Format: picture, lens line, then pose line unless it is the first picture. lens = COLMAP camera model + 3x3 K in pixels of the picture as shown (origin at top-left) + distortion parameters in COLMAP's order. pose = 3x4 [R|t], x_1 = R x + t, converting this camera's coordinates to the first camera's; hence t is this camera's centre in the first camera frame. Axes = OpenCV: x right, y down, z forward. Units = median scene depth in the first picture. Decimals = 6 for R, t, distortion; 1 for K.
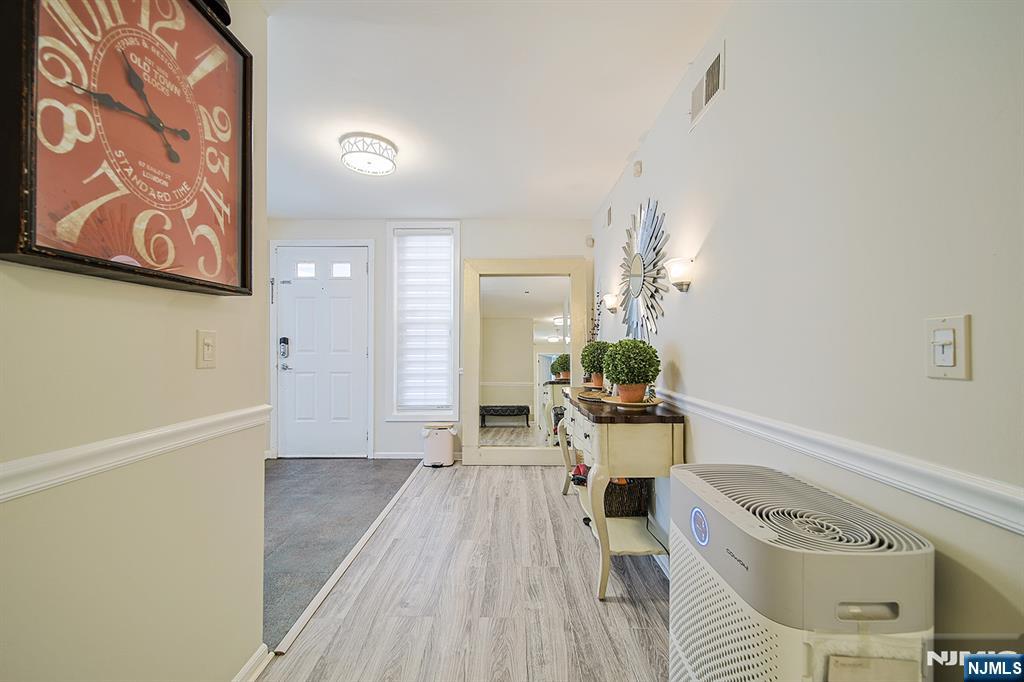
lens RADIAL K [[388.7, 0, 507.4], [0, 388.7, 337.8], [0, 0, 1]] dist [0.000285, -0.002407]
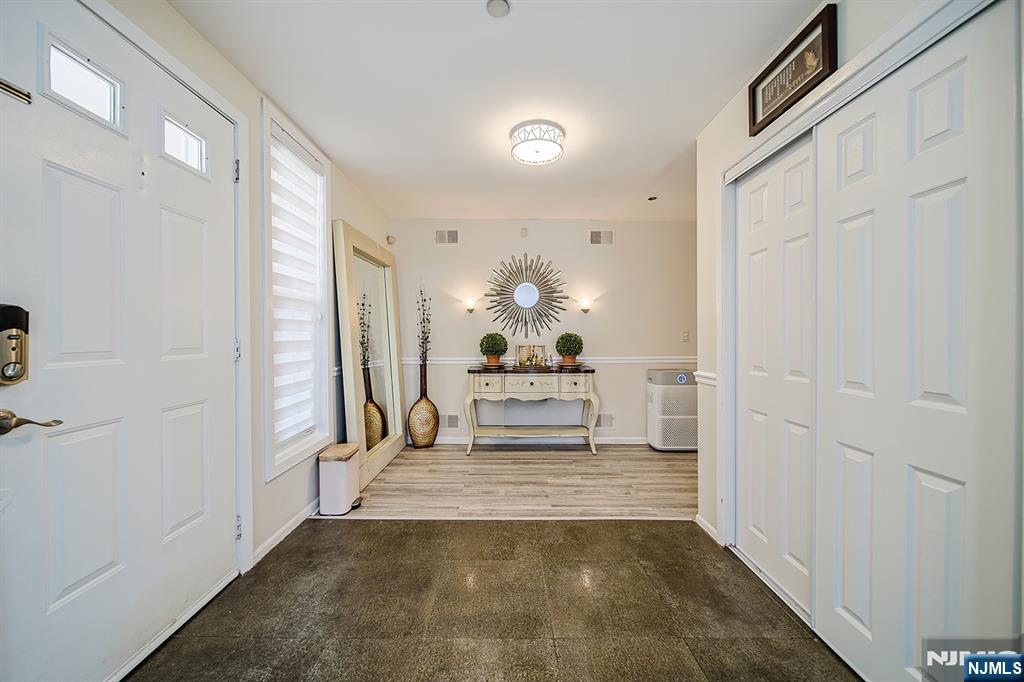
lens RADIAL K [[388.7, 0, 507.4], [0, 388.7, 337.8], [0, 0, 1]] dist [0.000285, -0.002407]
pose [[-0.026092, -0.007866, 0.999629, -1.396840], [-0.018709, 0.999798, 0.007379, 0.015511], [-0.999484, -0.018510, -0.026234, 1.148940]]
